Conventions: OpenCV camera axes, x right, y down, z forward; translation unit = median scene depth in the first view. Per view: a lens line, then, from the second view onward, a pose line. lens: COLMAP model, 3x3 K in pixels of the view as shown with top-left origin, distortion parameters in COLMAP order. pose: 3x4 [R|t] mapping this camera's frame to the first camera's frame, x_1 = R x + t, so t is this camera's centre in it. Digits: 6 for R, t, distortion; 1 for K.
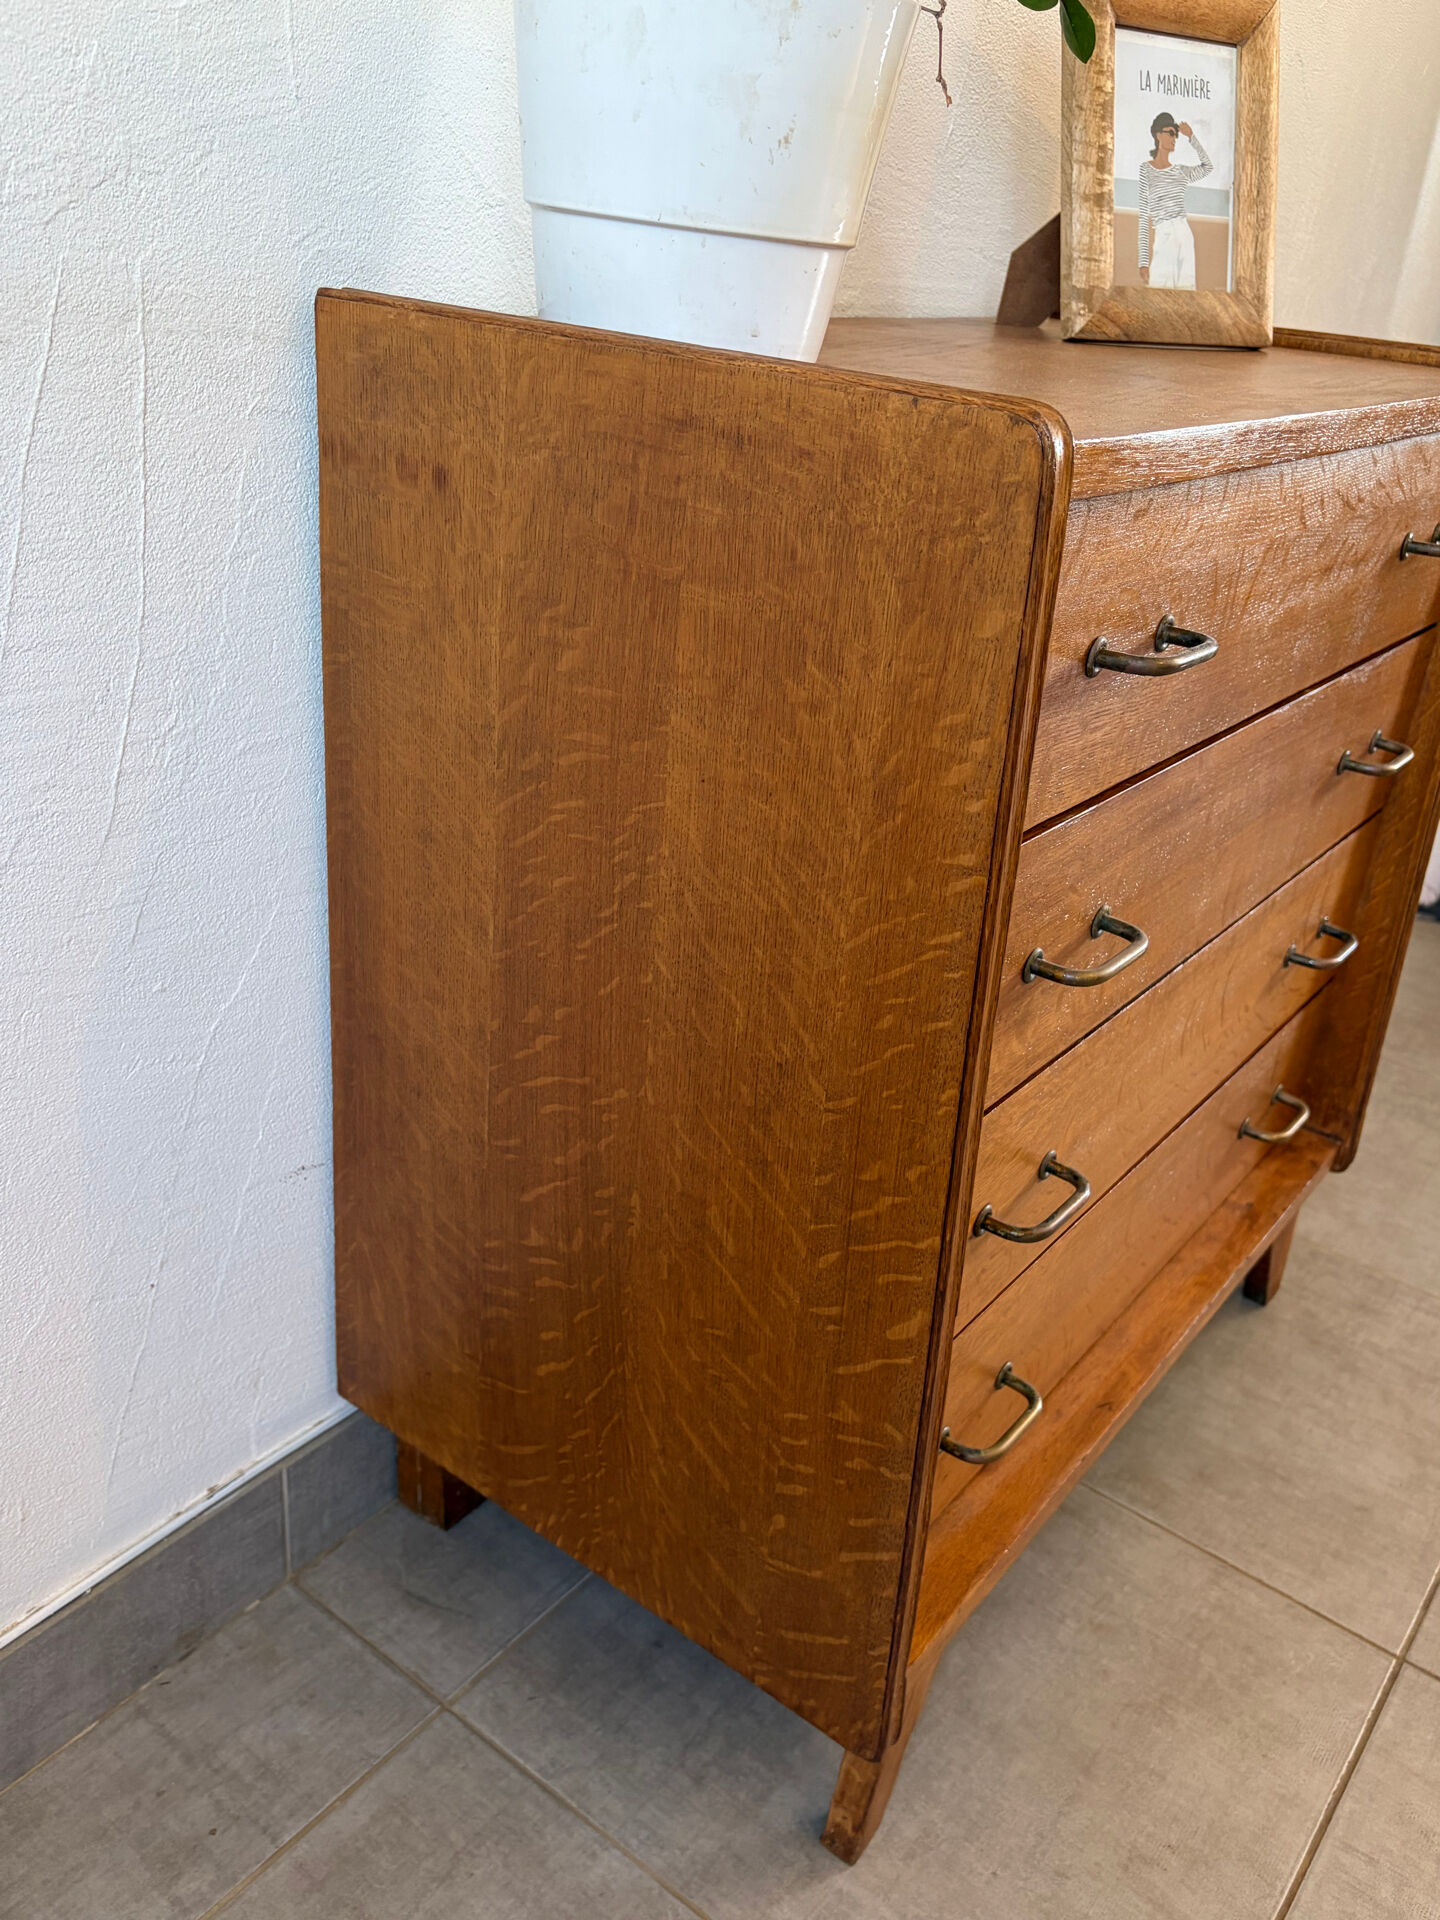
lens RADIAL K [[1580.9, 0, 723.0], [0, 1580.9, 967.3], [0, 0, 1]] dist [0.040084, -0.055325]
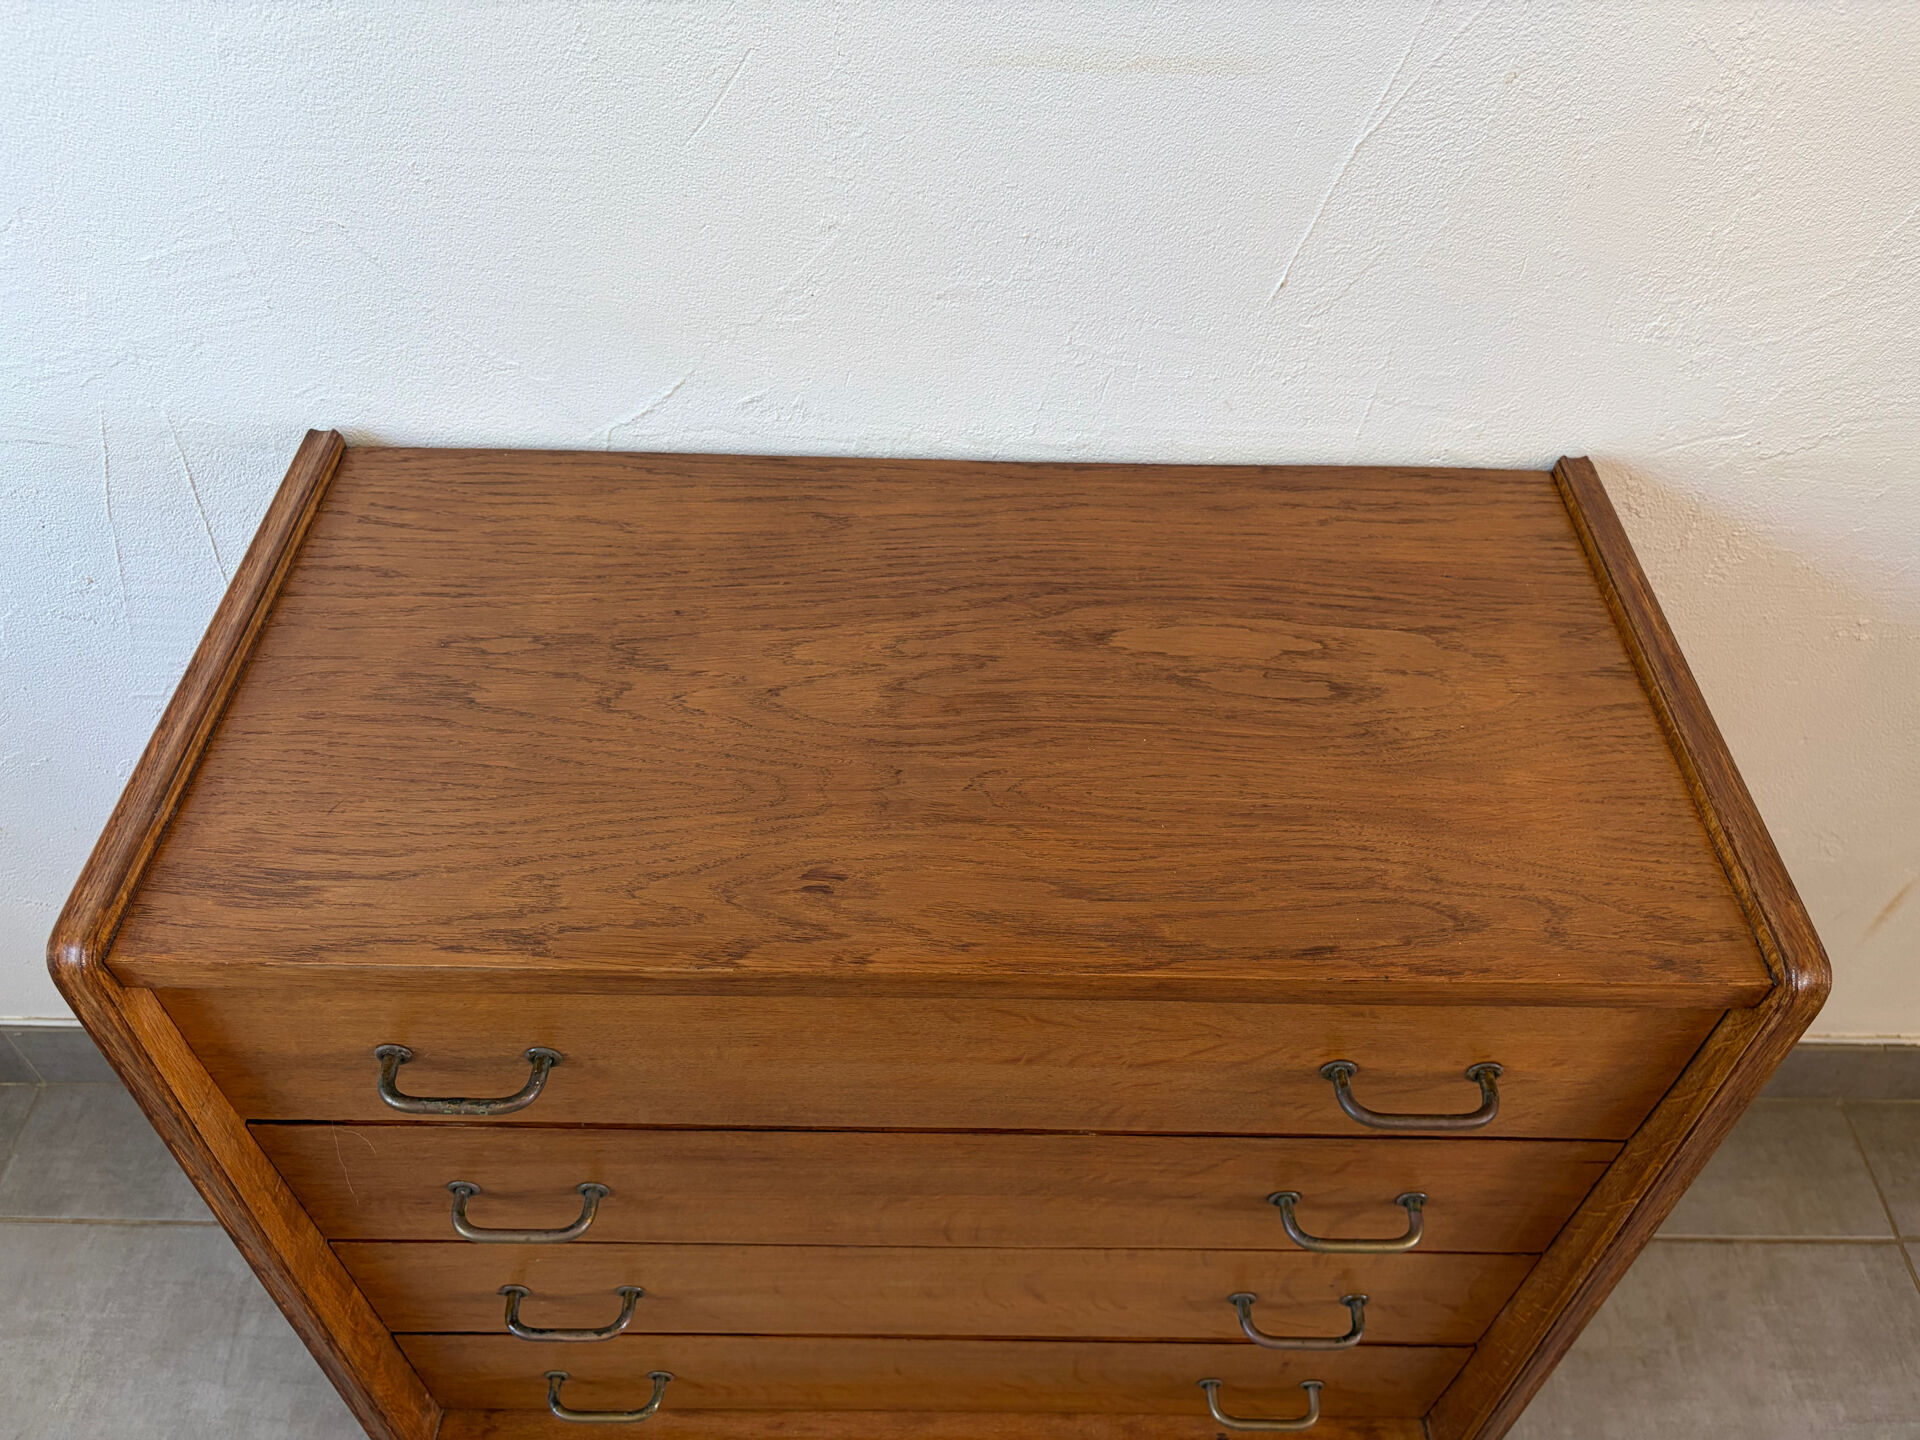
lens RADIAL K [[1469.2, 0, 970.3], [0, 1469.2, 736.2], [0, 0, 1]] dist [0.040930, -0.058073]
pose [[0.603469, 0.535563, -0.590760, 0.624179], [-0.325320, 0.841770, 0.430802, -0.618074], [0.728006, -0.067790, 0.682212, 0.373143]]
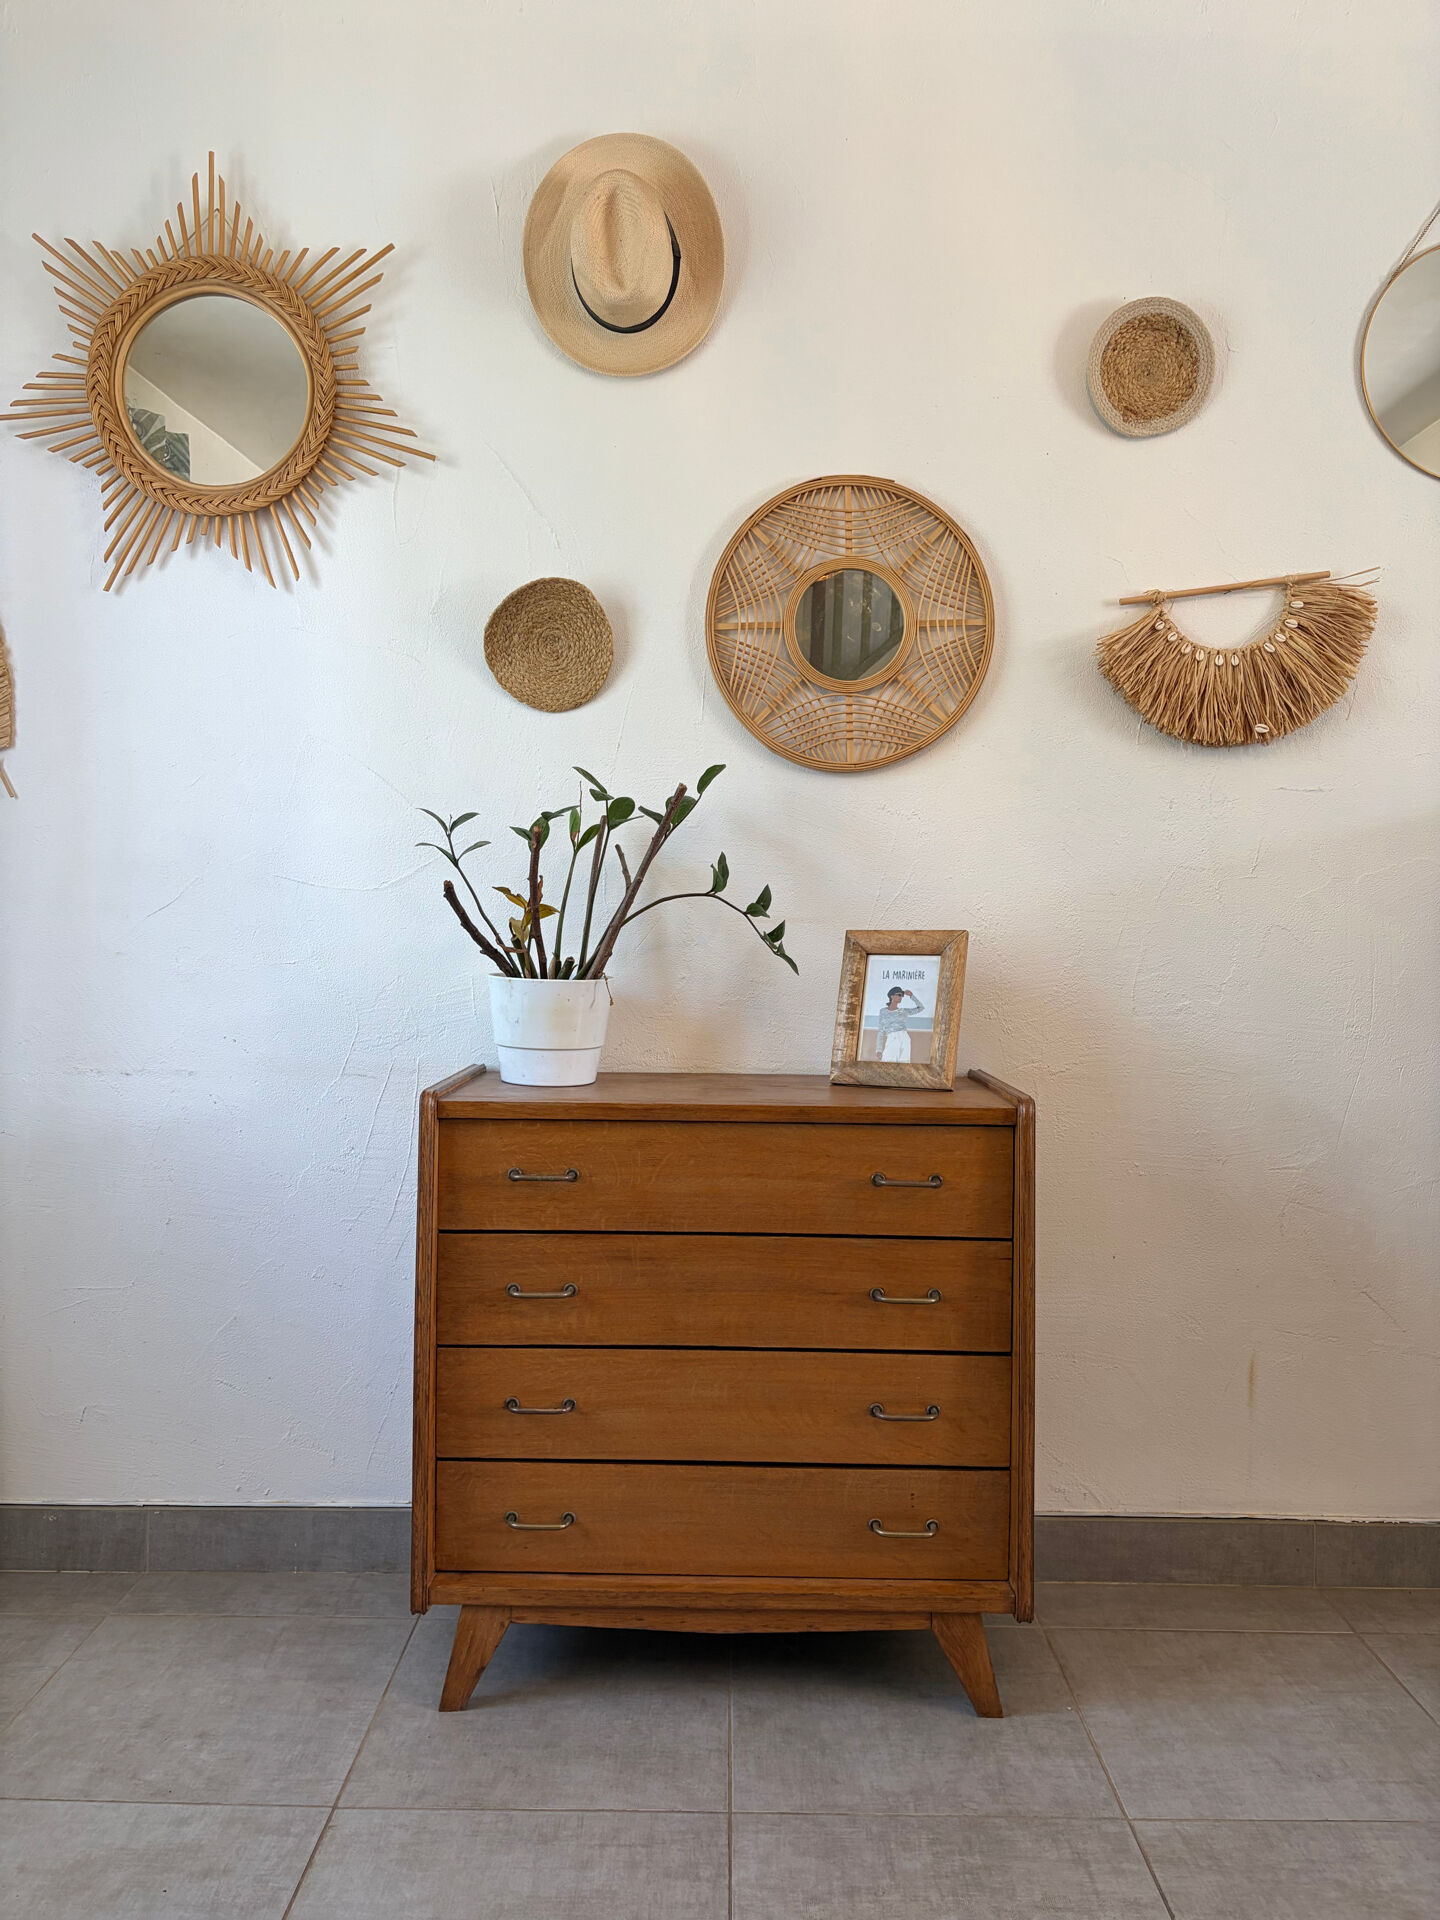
lens RADIAL K [[1469.2, 0, 719.4], [0, 1469.2, 957.4], [0, 0, 1]] dist [0.040930, -0.058073]
pose [[0.597019, -0.070874, -0.799090, 1.708073], [-0.314188, 0.895861, -0.314195, 0.120168], [0.738142, 0.438645, 0.512578, -0.199469]]
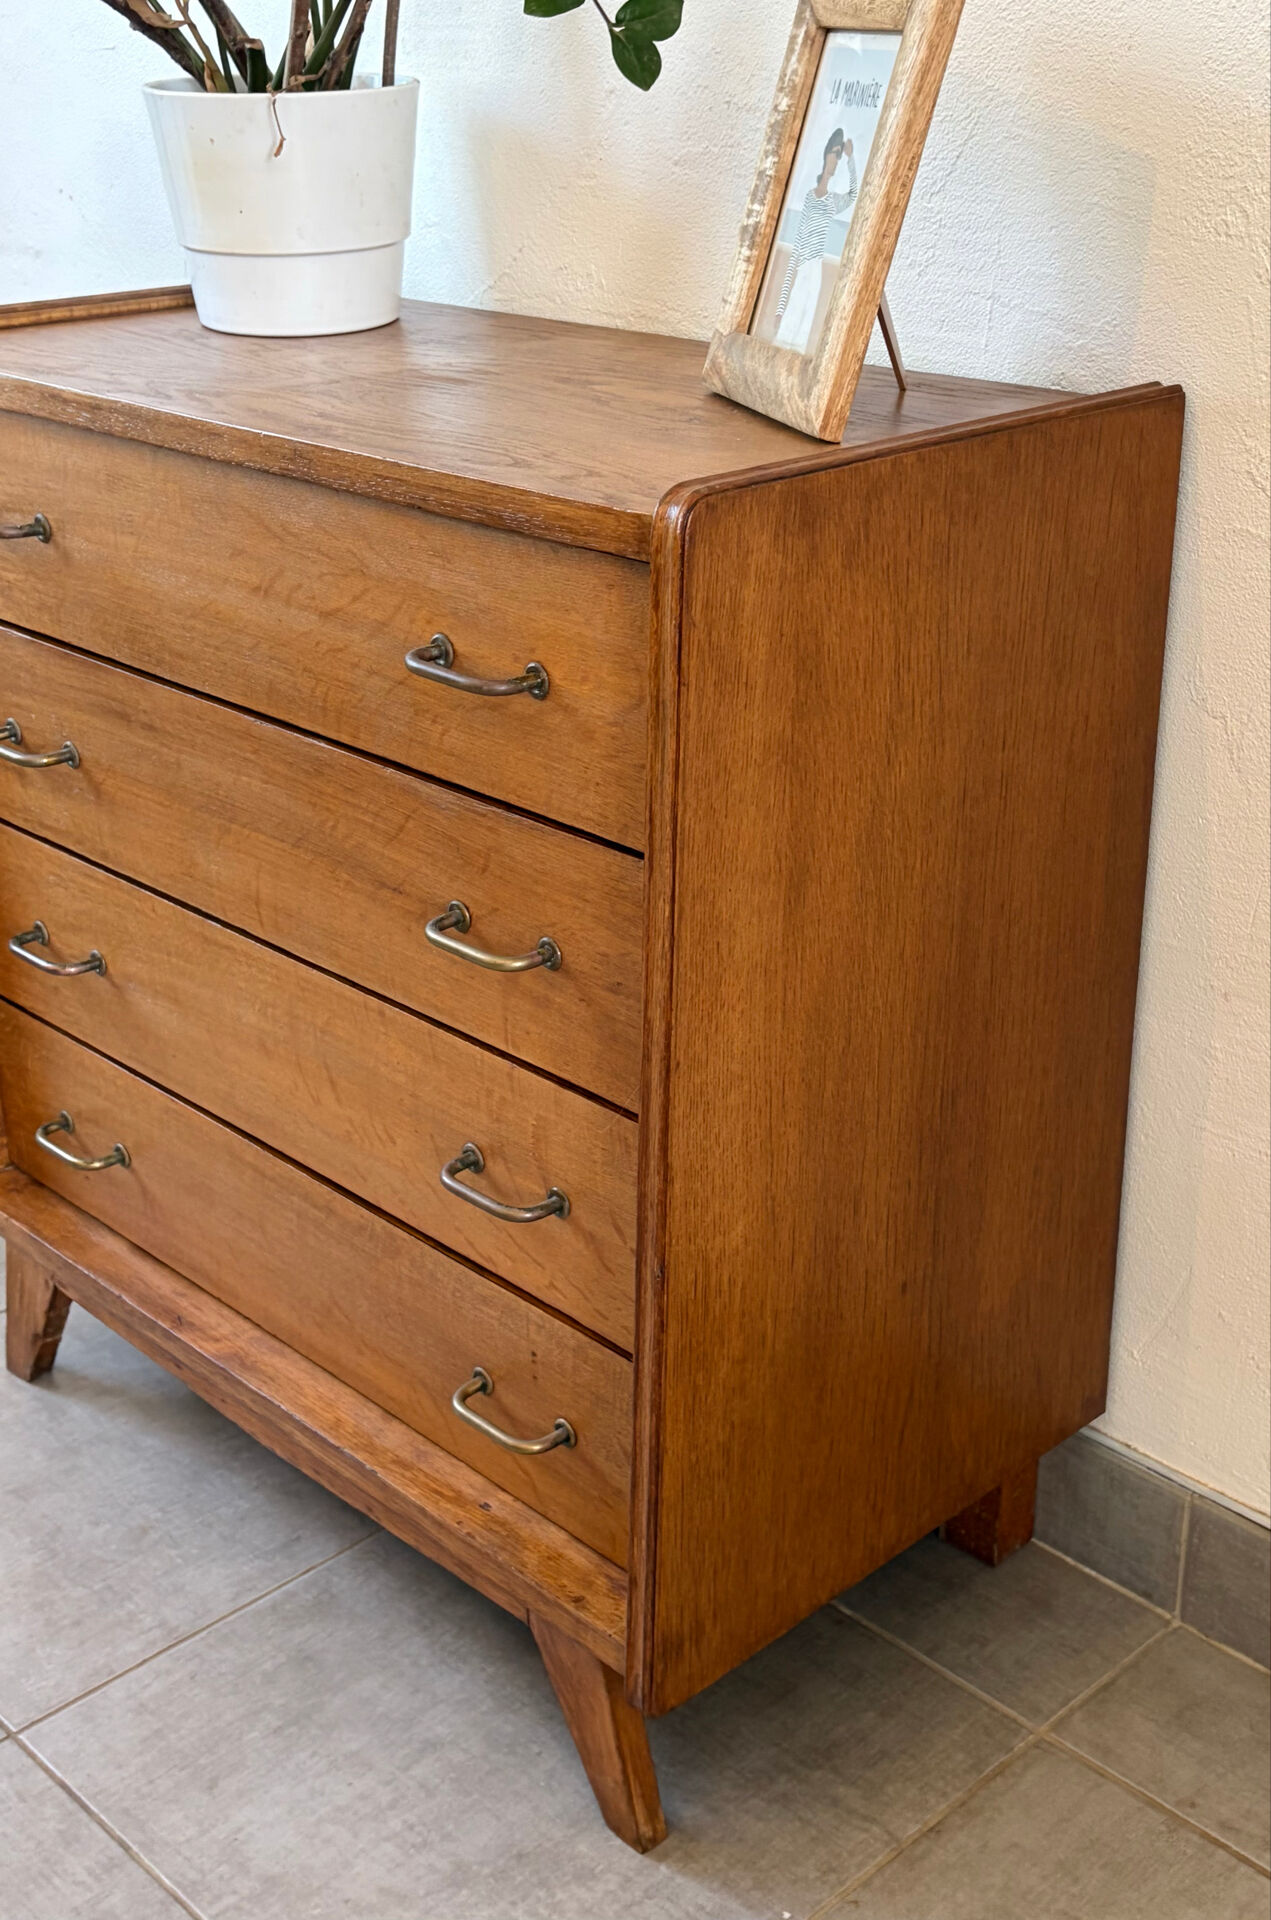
lens RADIAL K [[2317.9, 0, 676.4], [0, 2317.9, 983.4], [0, 0, 1]] dist [0.020515, 0.000000]
pose [[-0.151023, 0.316693, -0.936428, 1.467180], [-0.439271, 0.827128, 0.350572, -0.553912], [0.885569, 0.464290, 0.014199, 1.105289]]
